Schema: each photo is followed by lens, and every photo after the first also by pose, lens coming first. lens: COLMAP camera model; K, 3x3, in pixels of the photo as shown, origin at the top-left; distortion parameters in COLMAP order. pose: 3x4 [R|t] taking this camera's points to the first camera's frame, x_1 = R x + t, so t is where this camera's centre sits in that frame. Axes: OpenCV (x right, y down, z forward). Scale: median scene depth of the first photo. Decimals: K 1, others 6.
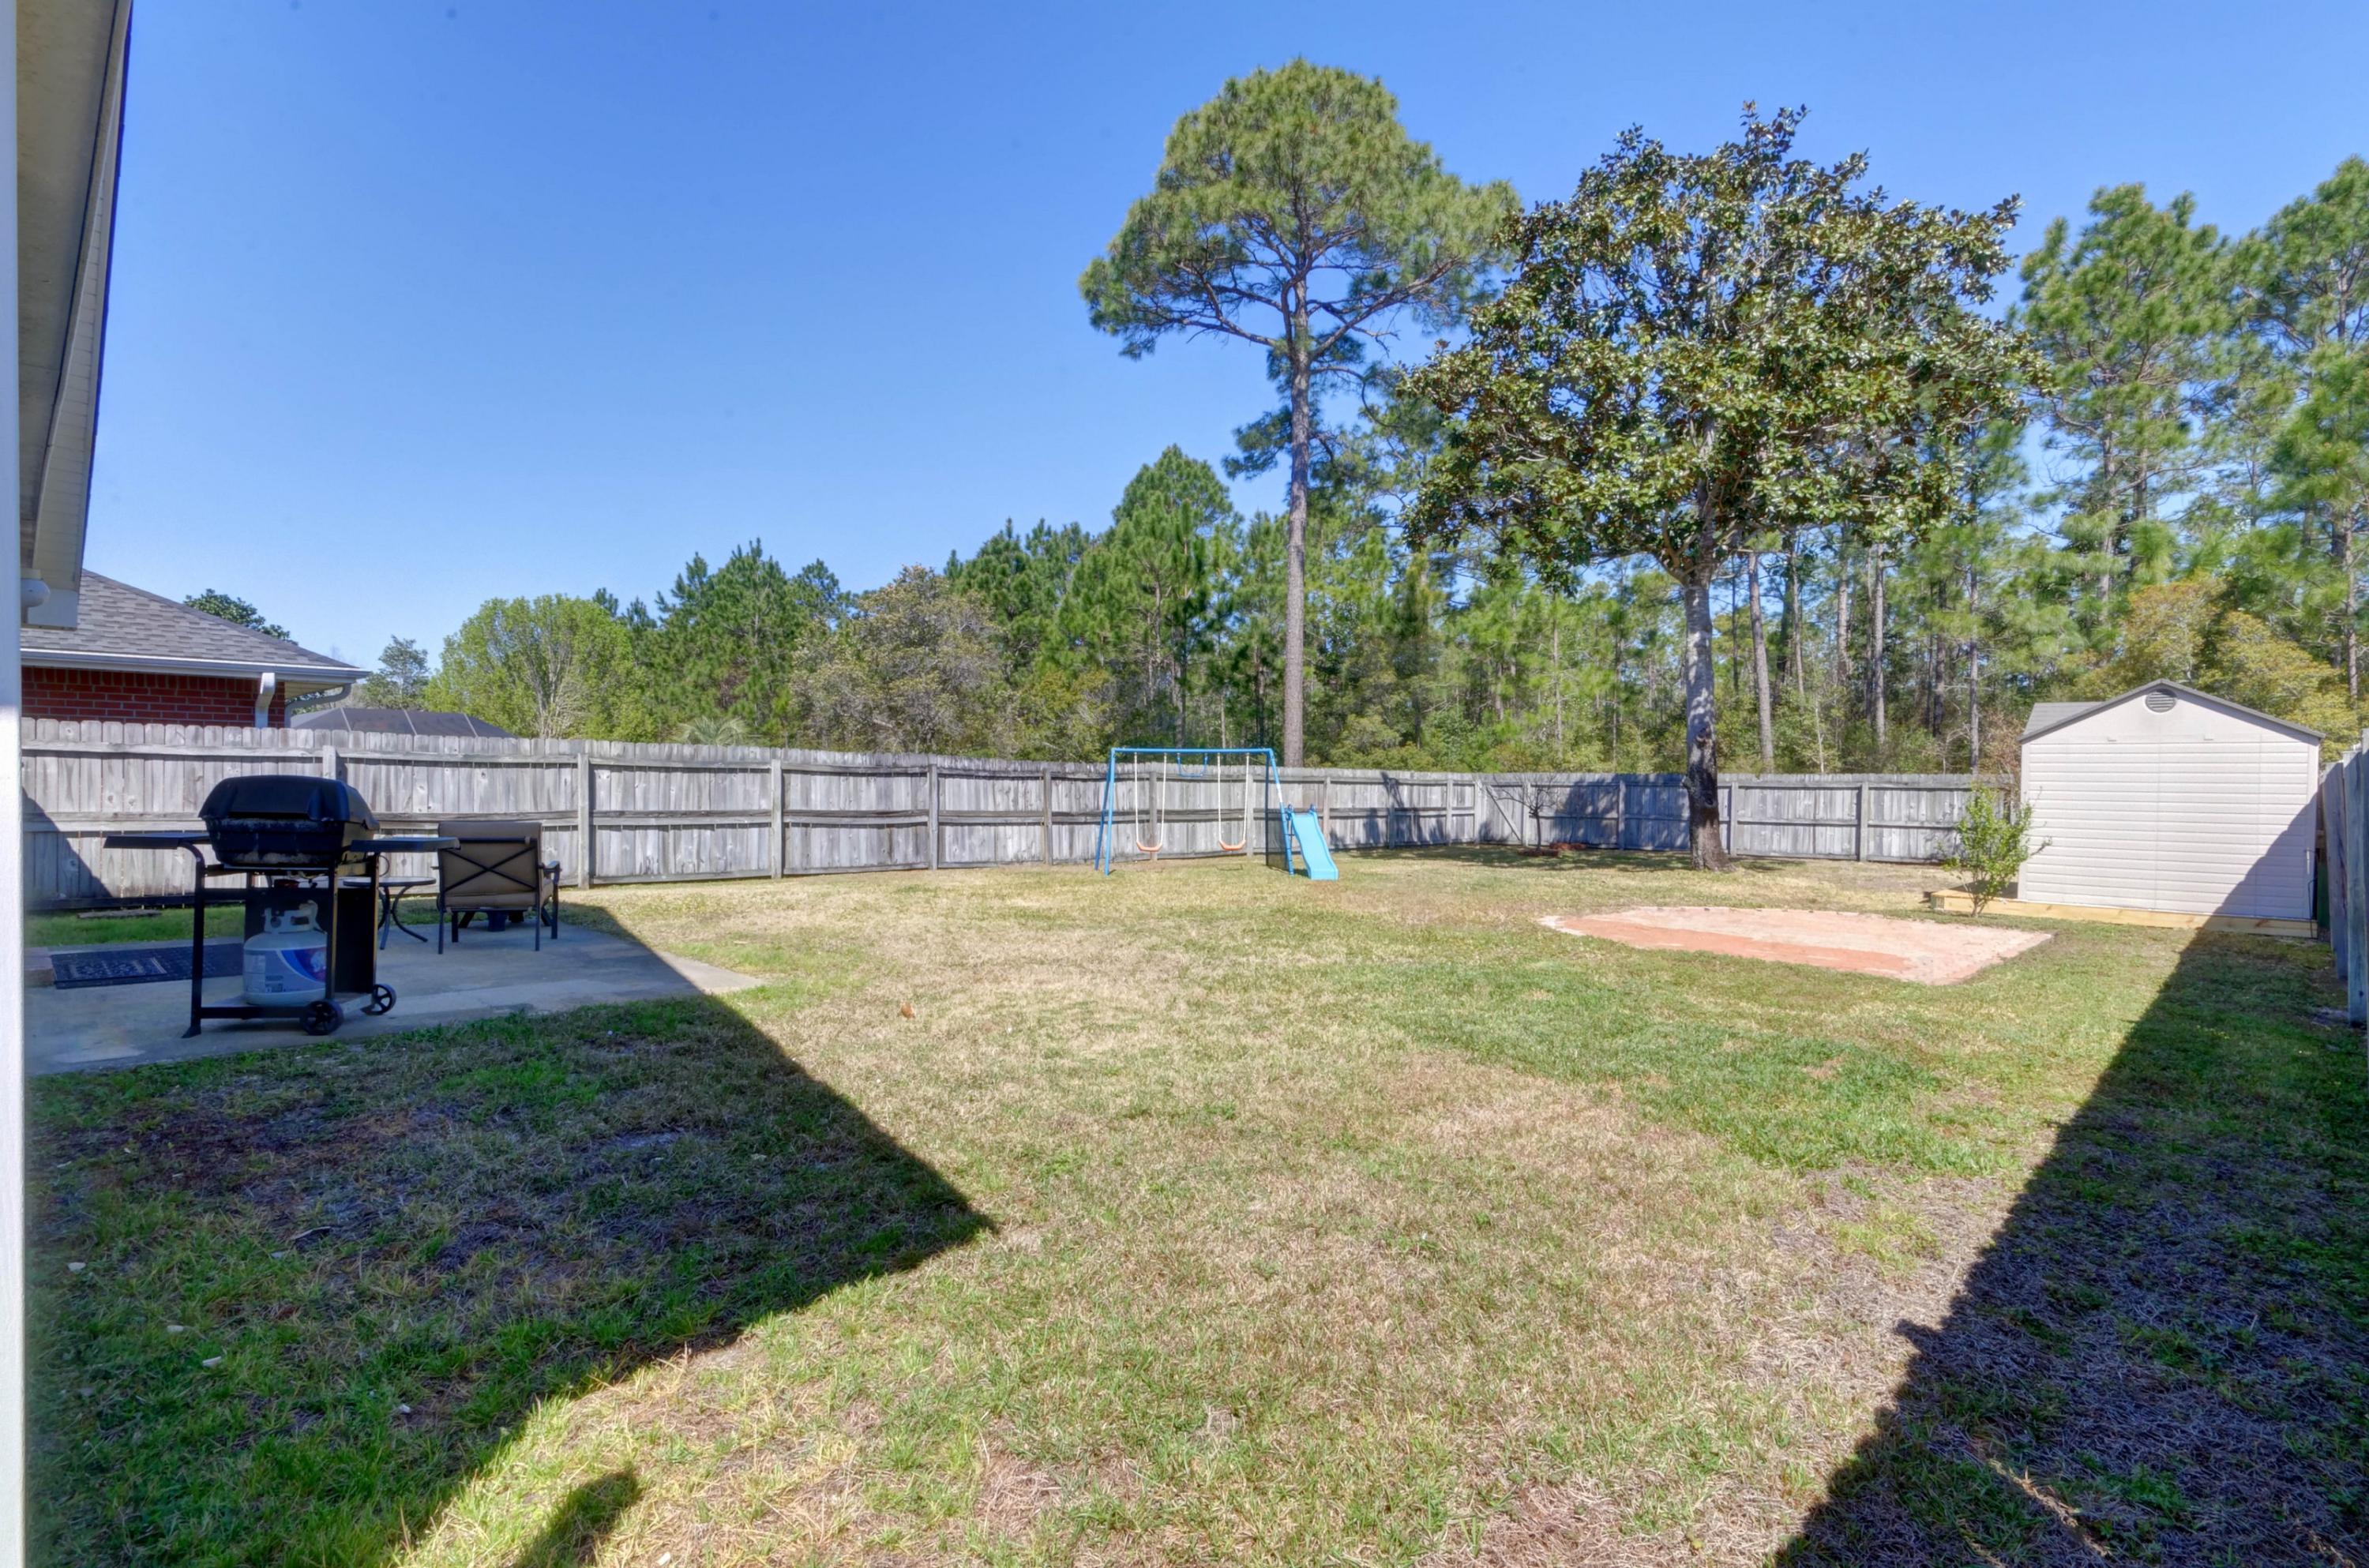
lens RADIAL K [[1139.9, 0, 1204.6], [0, 1139.9, 785.0], [0, 0, 1]] dist [0.002539, -0.000607]
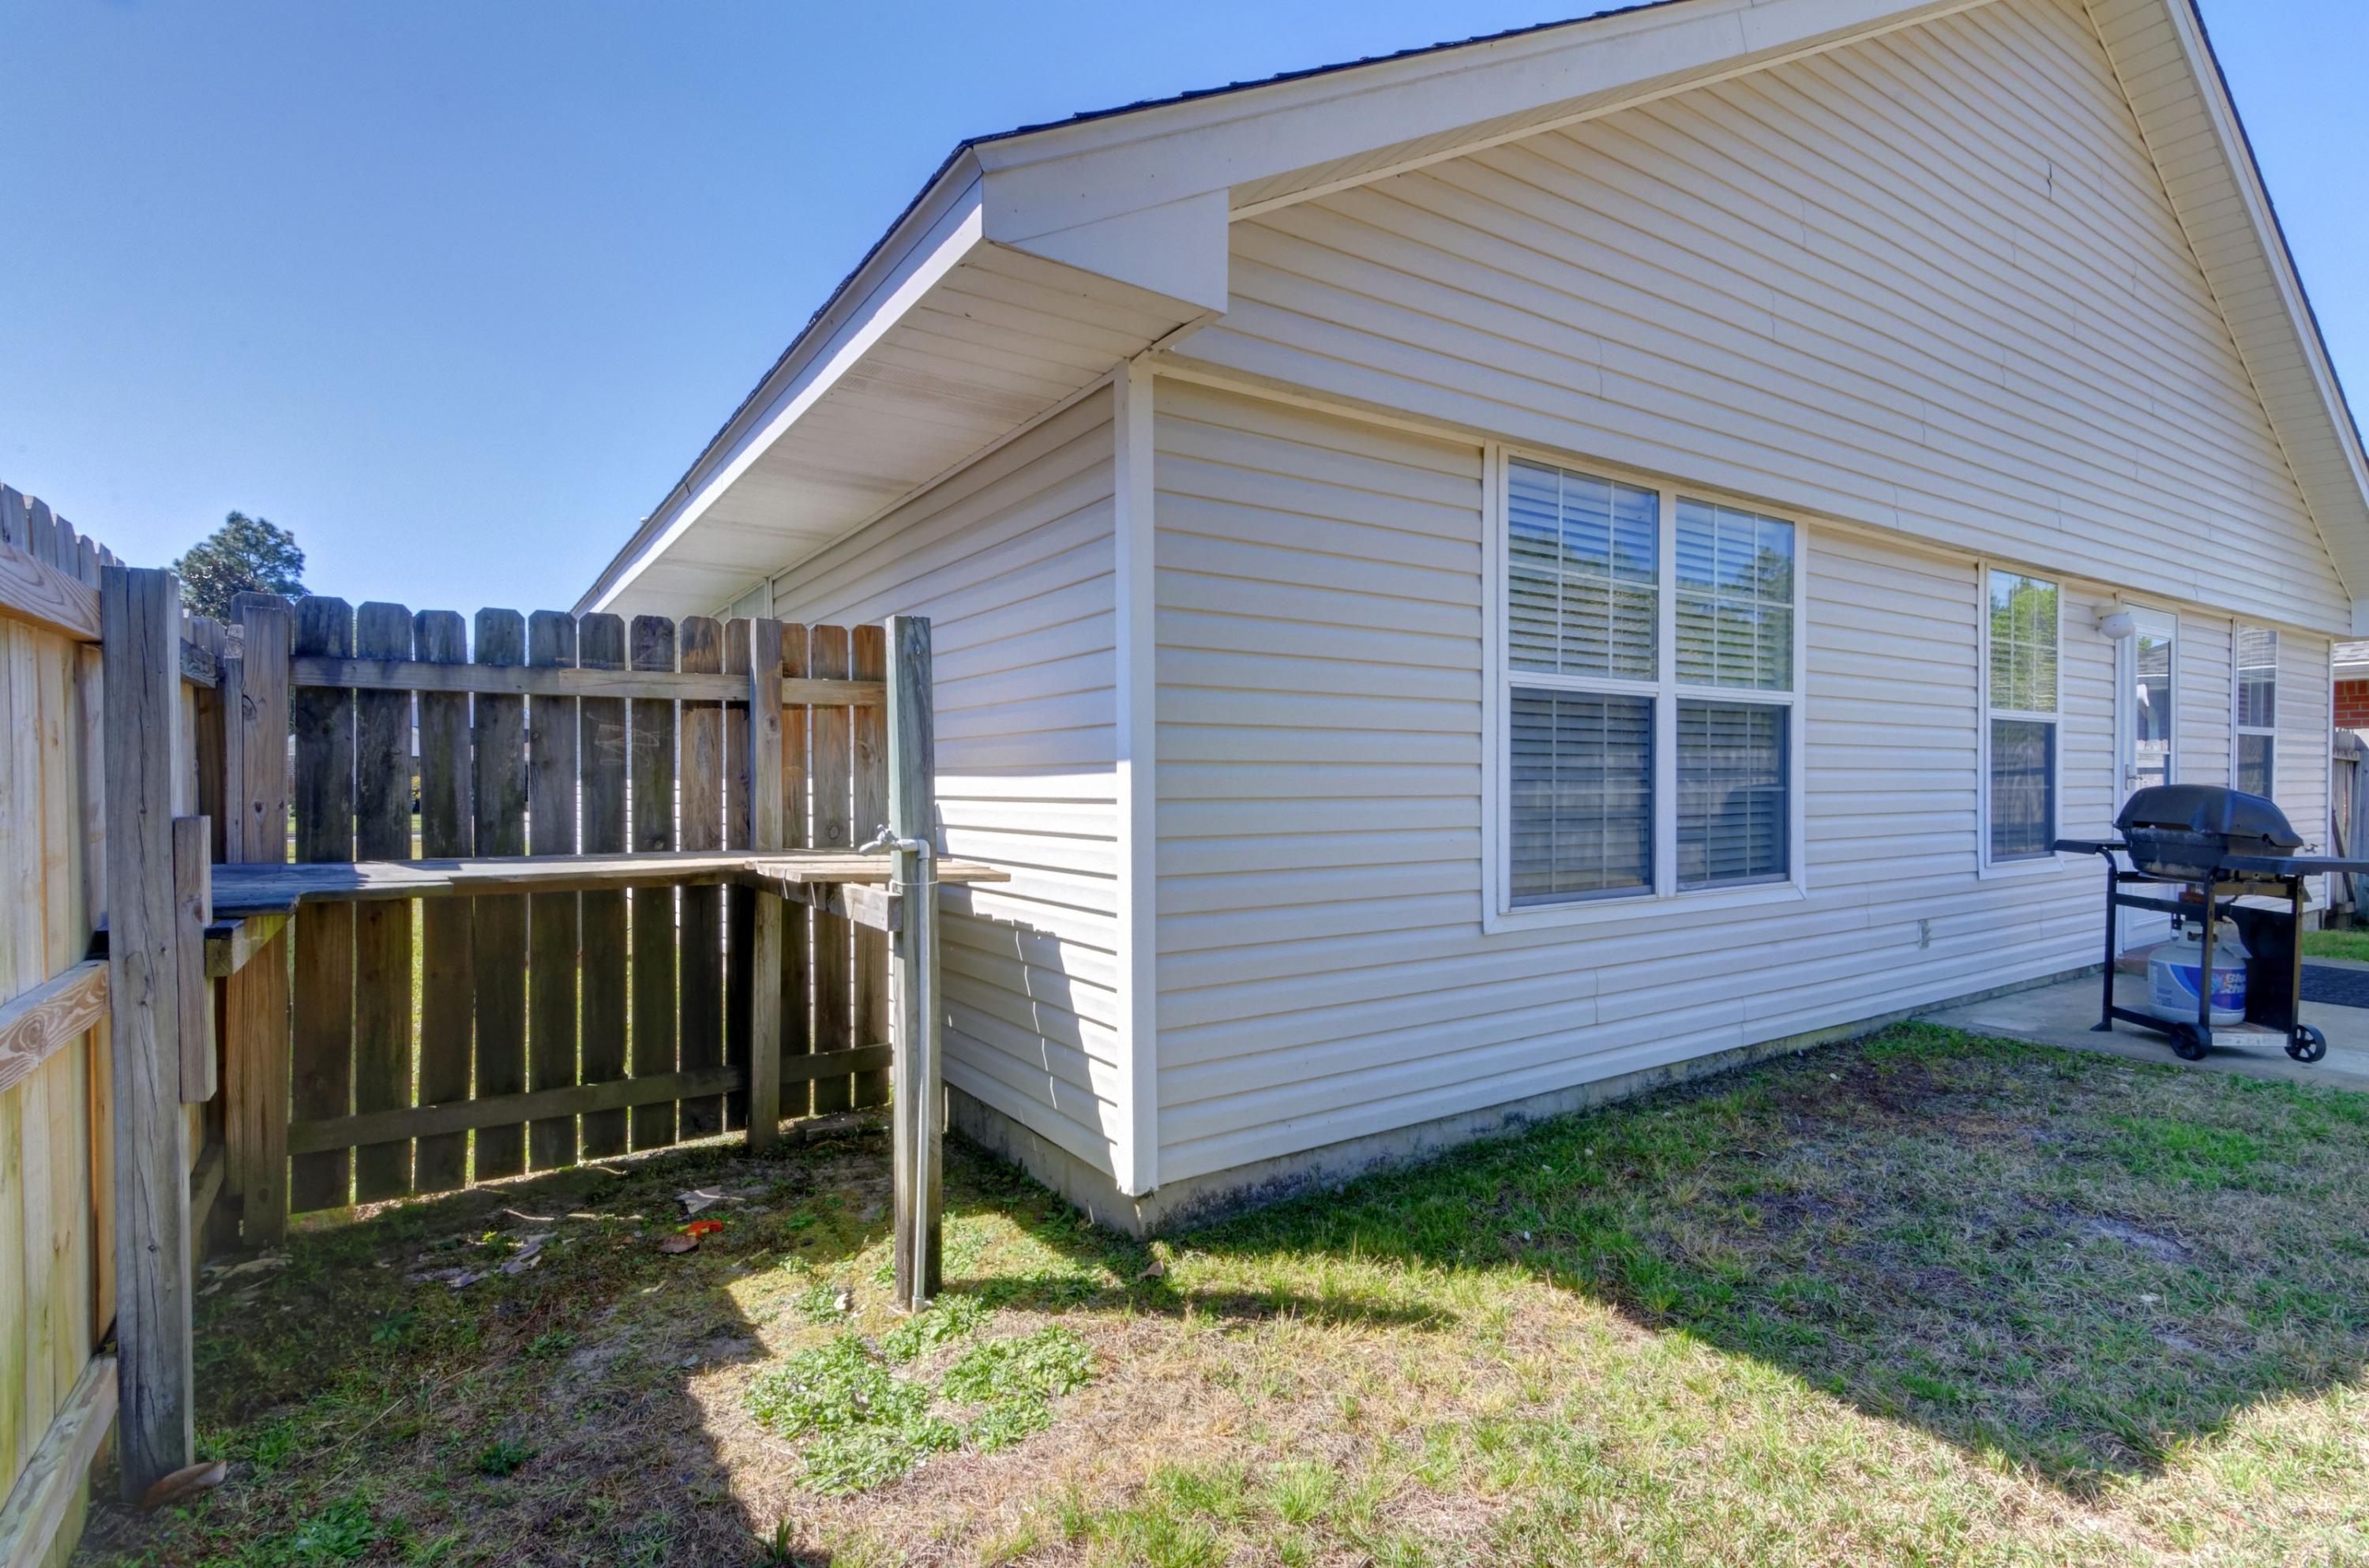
lens RADIAL K [[1139.9, 0, 1200.1], [0, 1139.9, 785.7], [0, 0, 1]] dist [0.002539, -0.000607]
pose [[-0.202825, -0.007377, -0.979187, 0.323709], [-0.005760, 0.999963, -0.006340, 0.002931], [0.979198, 0.004354, -0.202860, 0.385589]]
